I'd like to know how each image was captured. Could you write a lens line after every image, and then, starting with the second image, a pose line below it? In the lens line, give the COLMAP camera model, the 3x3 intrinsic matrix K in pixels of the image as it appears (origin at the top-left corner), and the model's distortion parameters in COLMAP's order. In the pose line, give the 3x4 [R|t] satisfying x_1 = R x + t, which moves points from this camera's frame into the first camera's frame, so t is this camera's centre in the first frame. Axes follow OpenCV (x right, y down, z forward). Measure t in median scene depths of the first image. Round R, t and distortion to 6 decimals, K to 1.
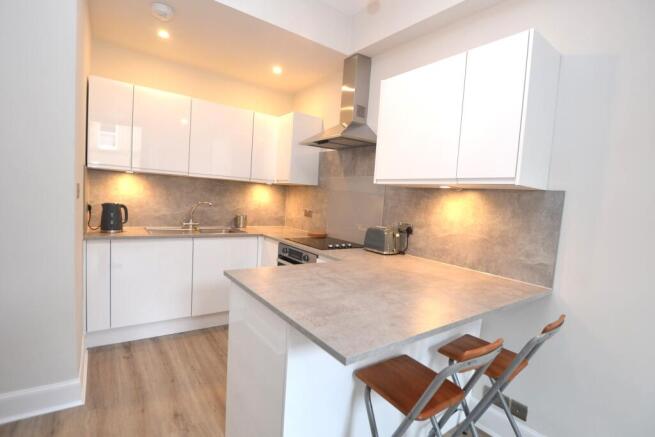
lens RADIAL K [[299.5, 0, 327.5], [0, 299.5, 218.5], [0, 0, 1]] dist [-0.001774, -0.000075]
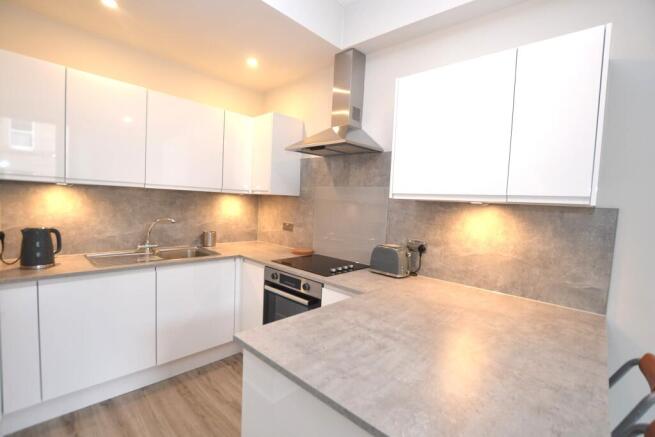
lens RADIAL K [[289.8, 0, 325.1], [0, 289.8, 220.9], [0, 0, 1]] dist [-0.008506, -0.000177]
pose [[0.983747, -0.028165, 0.177339, -0.144071], [0.027440, 0.999602, 0.006541, -0.050525], [-0.177452, -0.001569, 0.984128, 0.175042]]
